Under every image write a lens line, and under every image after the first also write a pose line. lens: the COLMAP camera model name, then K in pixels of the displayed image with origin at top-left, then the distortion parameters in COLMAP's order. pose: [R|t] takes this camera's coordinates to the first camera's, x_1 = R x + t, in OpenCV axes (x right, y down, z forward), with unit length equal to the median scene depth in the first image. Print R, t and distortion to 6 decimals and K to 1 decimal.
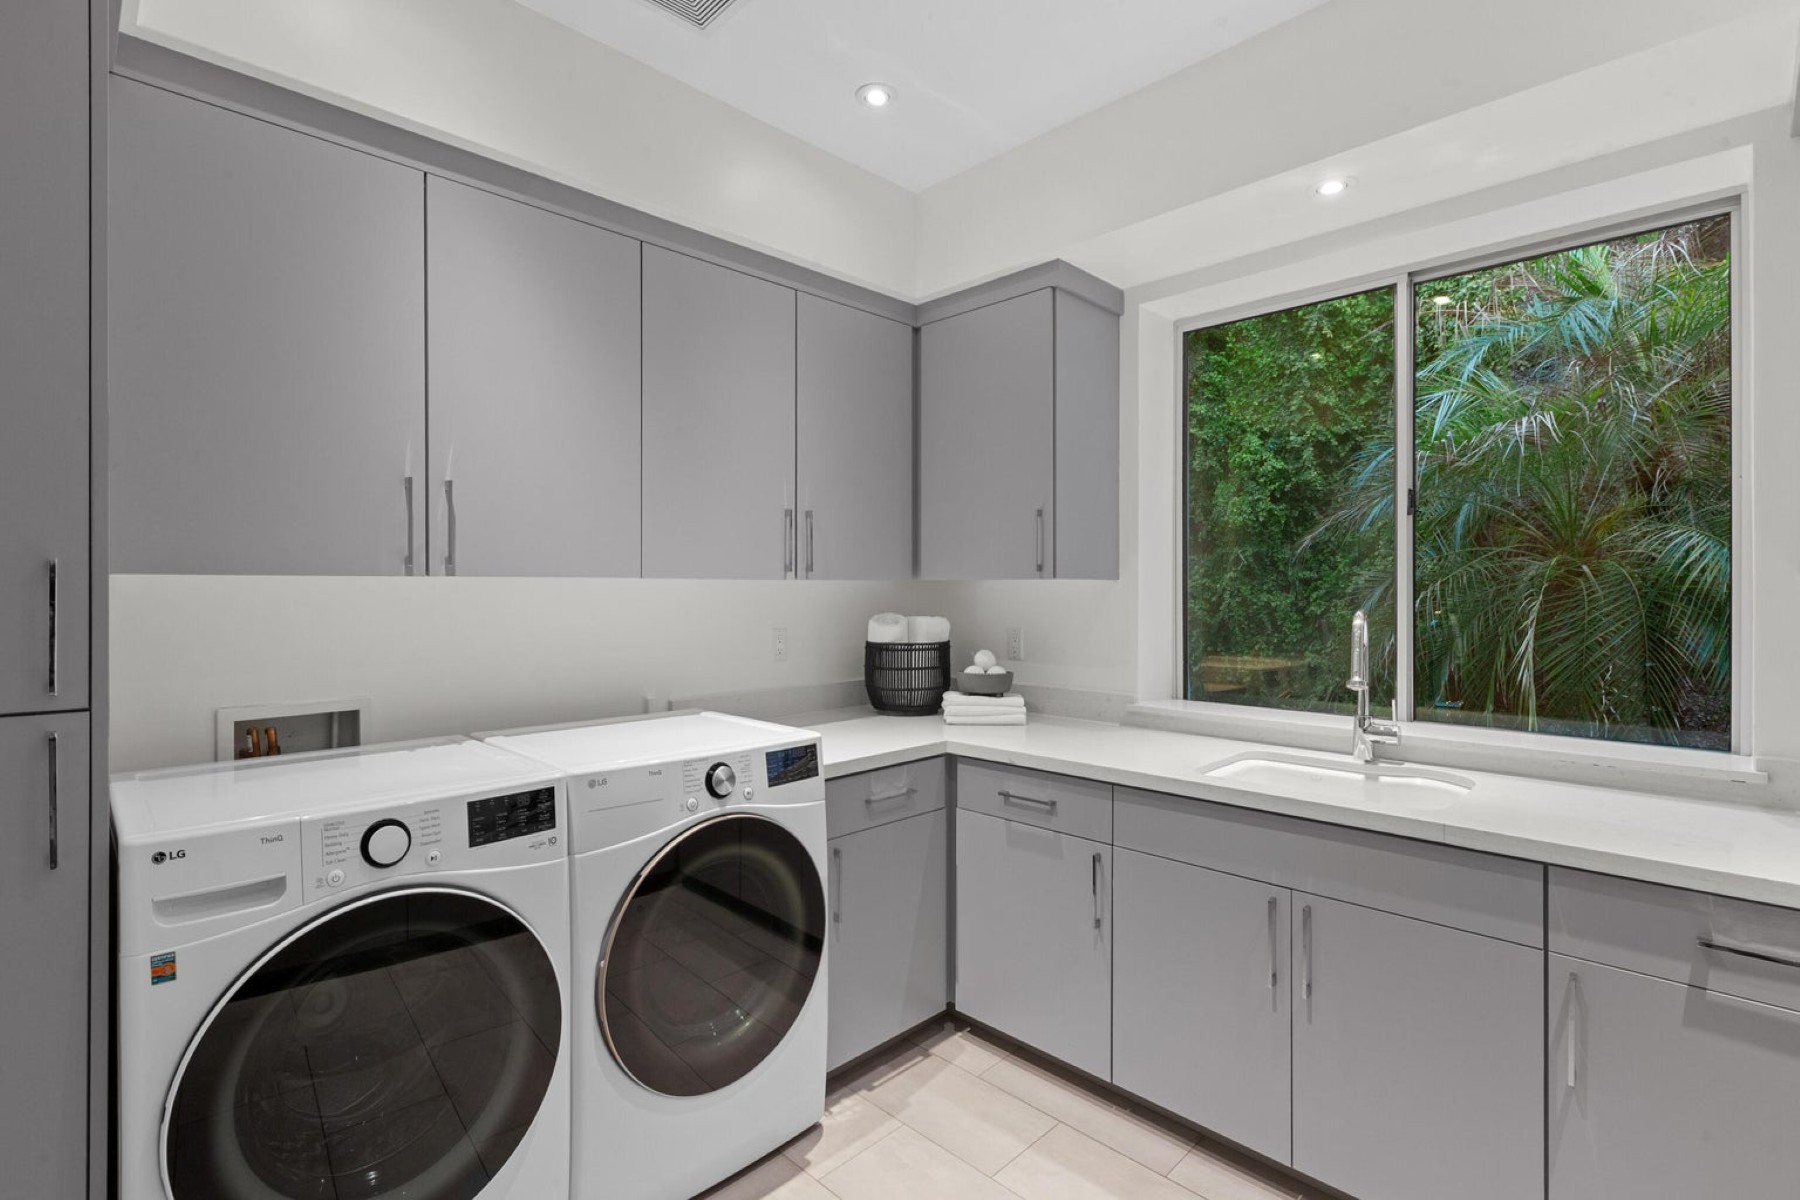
lens RADIAL K [[820.9, 0, 903.7], [0, 820.9, 590.7], [0, 0, 1]] dist [-0.002143, -0.000160]
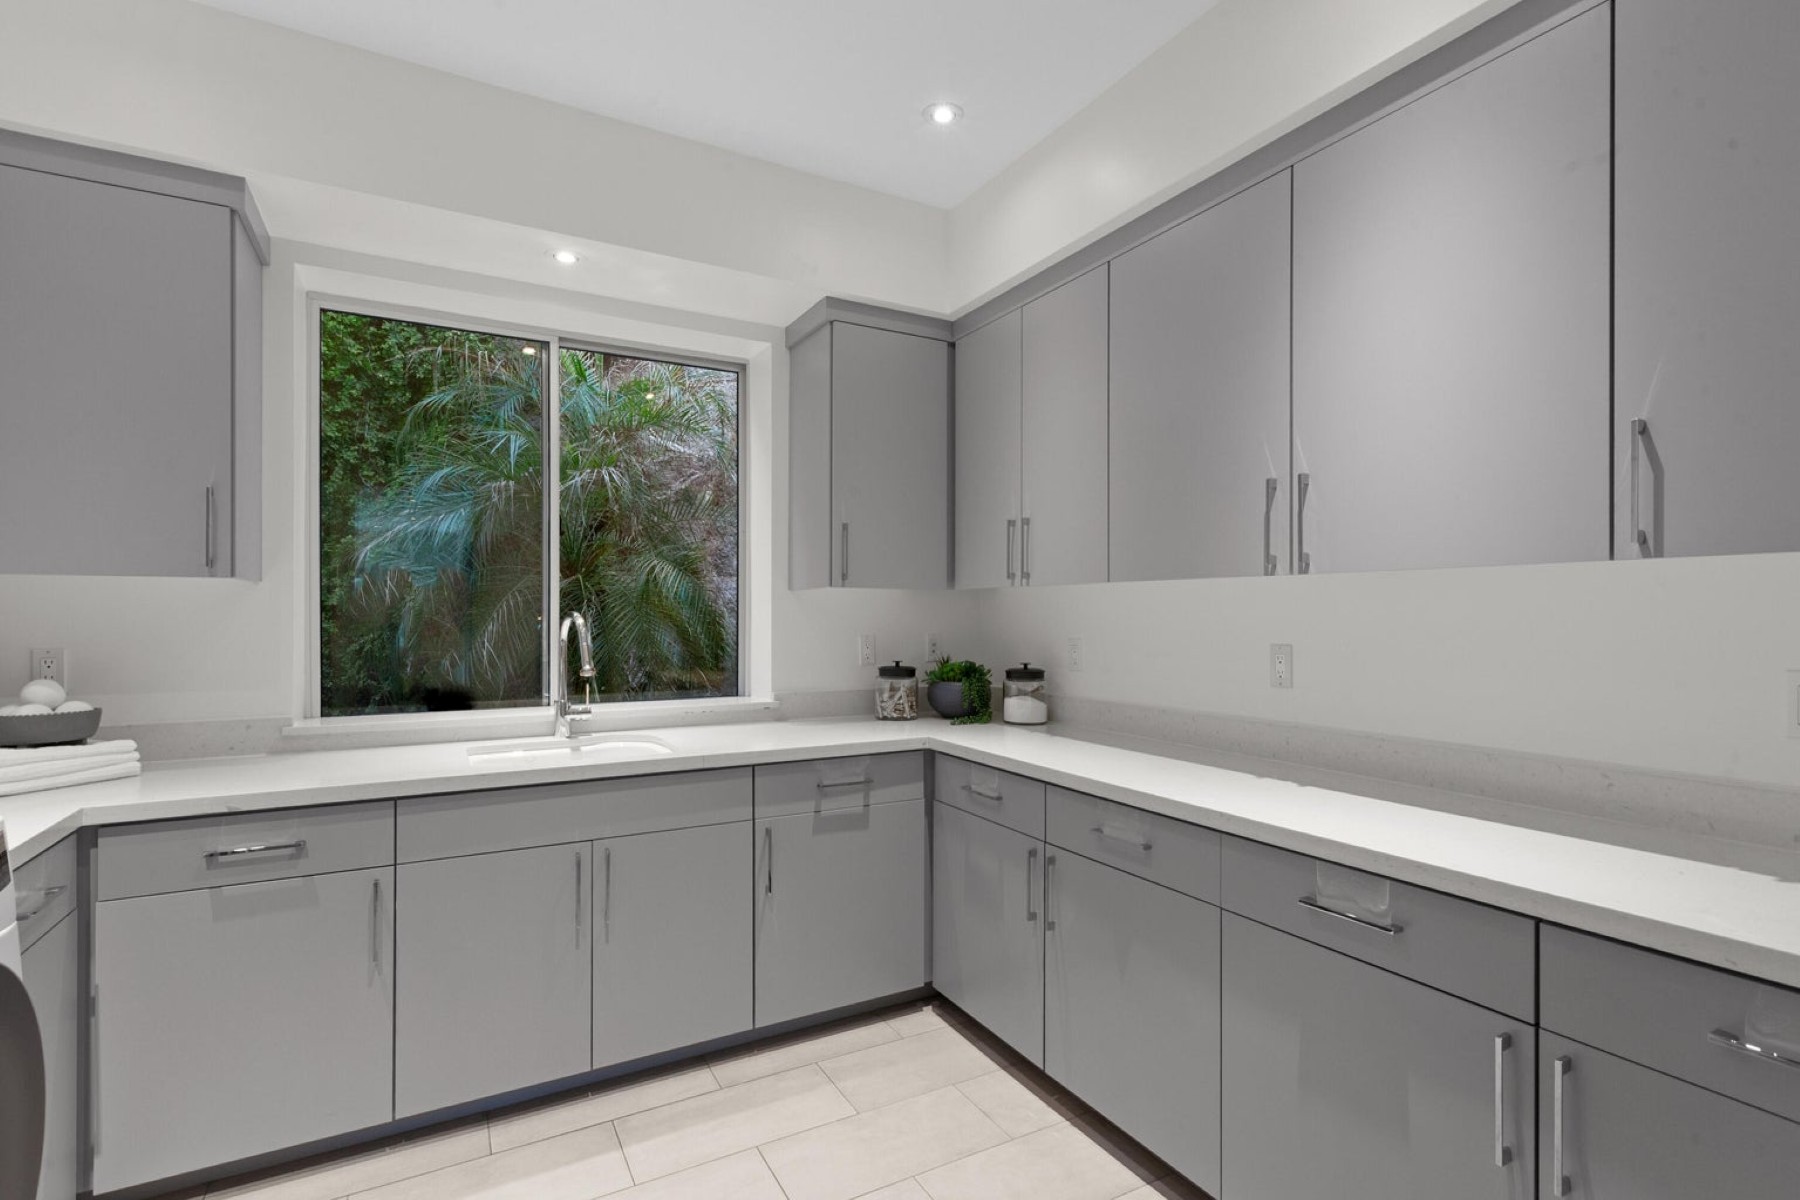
lens RADIAL K [[843.5, 0, 903.1], [0, 843.5, 609.1], [0, 0, 1]] dist [0.001151, 0.000239]
pose [[0.288911, 0.002673, 0.957352, -0.430655], [-0.000006, 0.999996, -0.002790, 0.019618], [-0.957356, 0.000800, 0.288909, 0.148219]]
